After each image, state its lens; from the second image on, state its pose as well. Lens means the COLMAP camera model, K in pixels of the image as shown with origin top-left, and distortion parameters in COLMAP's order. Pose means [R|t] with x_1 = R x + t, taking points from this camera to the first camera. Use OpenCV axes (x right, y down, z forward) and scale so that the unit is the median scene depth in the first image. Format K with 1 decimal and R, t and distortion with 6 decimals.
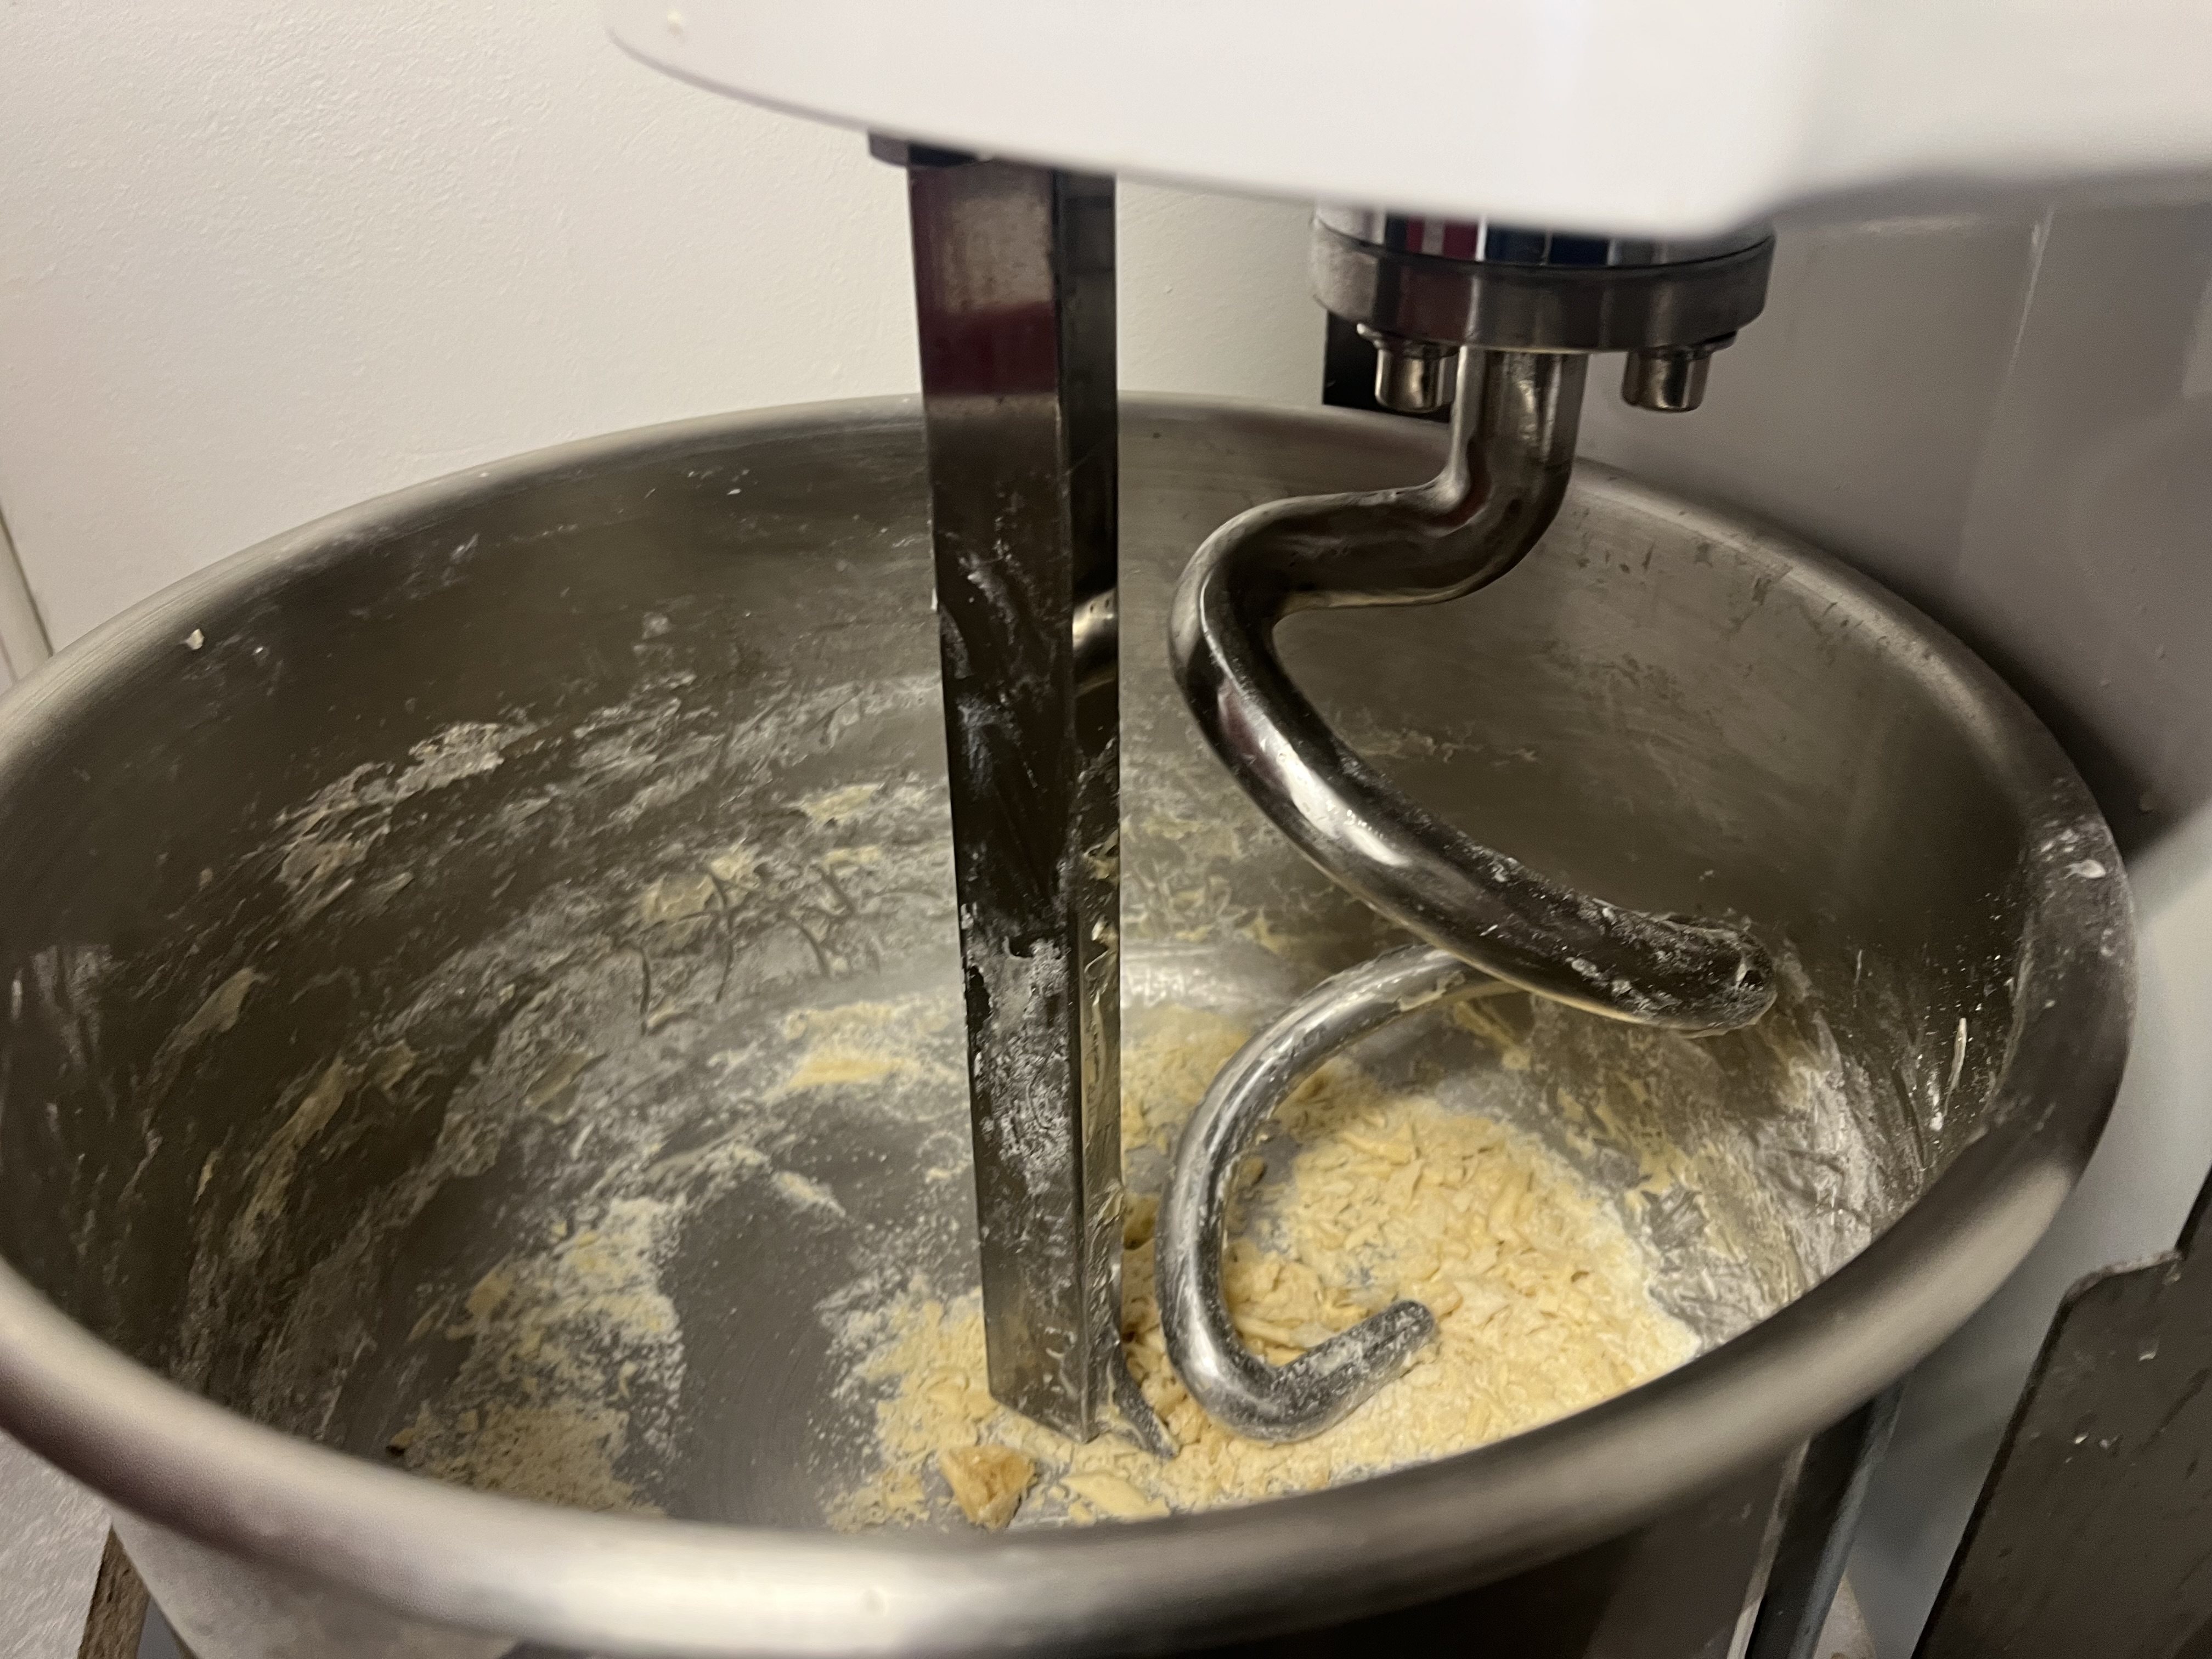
lens RADIAL K [[1679.0, 0, 1105.8], [0, 1679.0, 841.1], [0, 0, 1]] dist [0.069172, -0.024790]
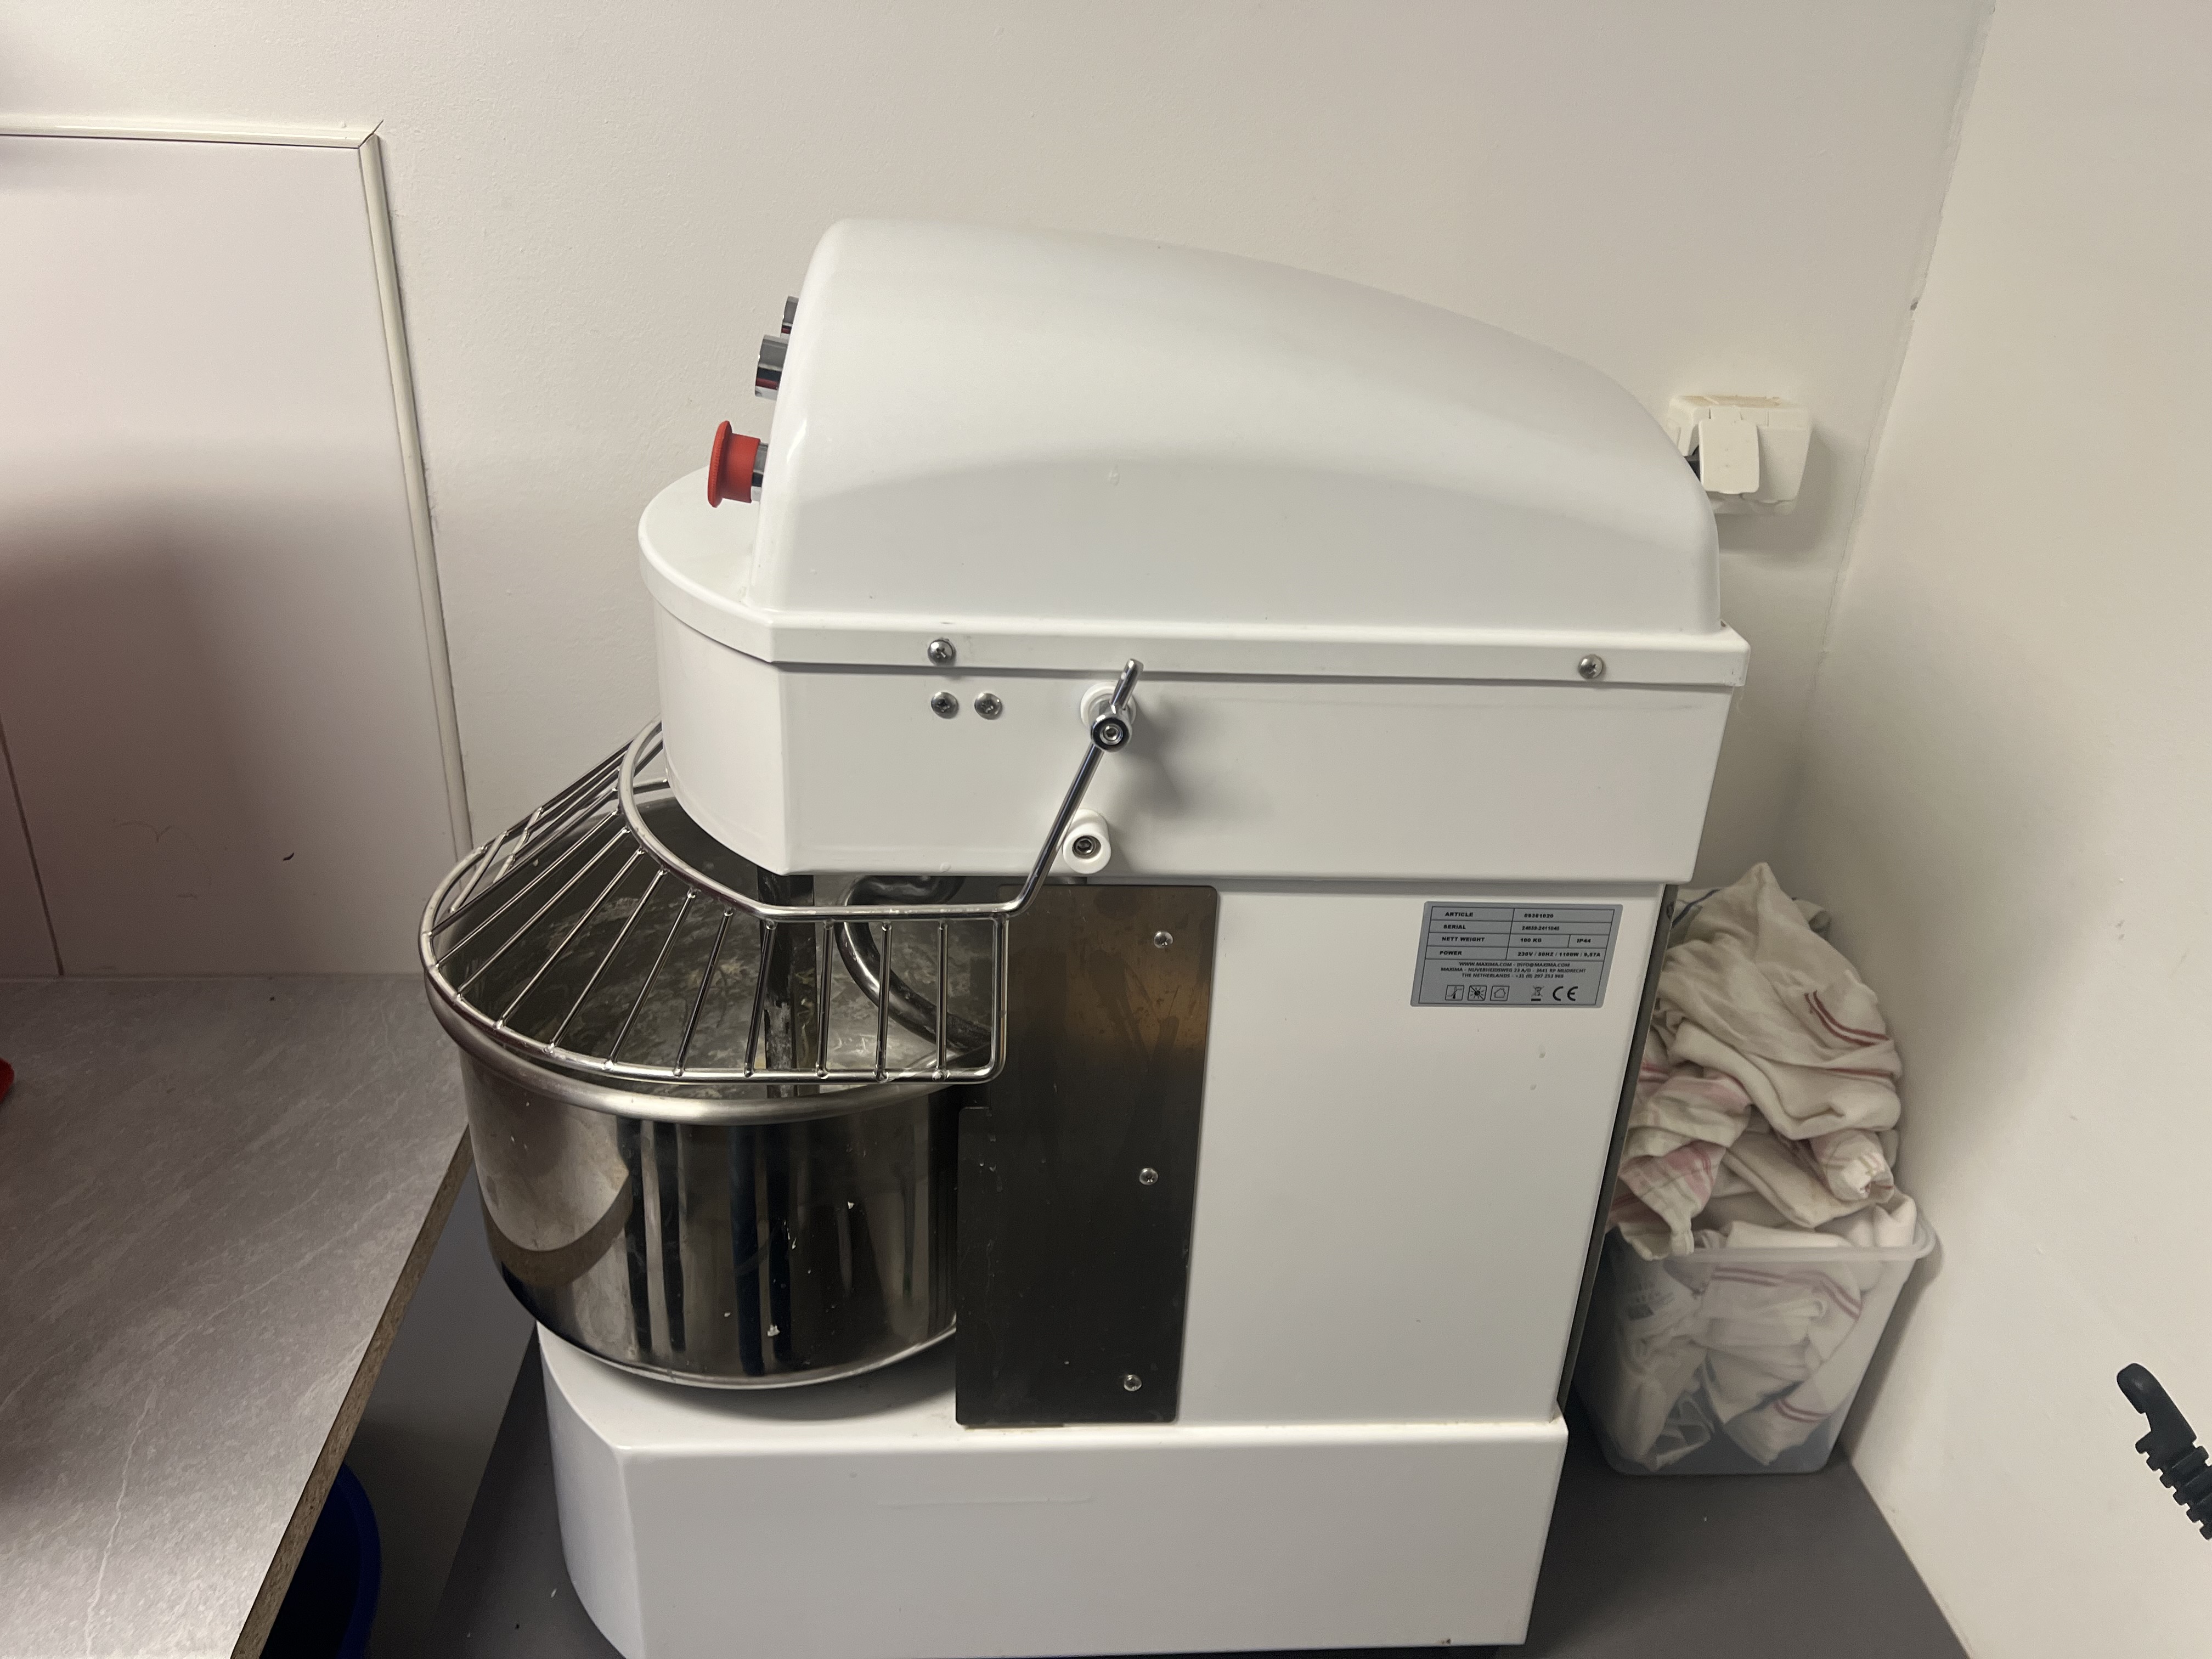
lens RADIAL K [[1679.0, 0, 1108.4], [0, 1679.0, 825.2], [0, 0, 1]] dist [0.069172, -0.024790]
pose [[0.981184, 0.125667, -0.146581, 0.623058], [-0.141035, 0.984980, -0.099617, -0.022115], [0.131860, 0.118415, 0.984170, -1.273267]]
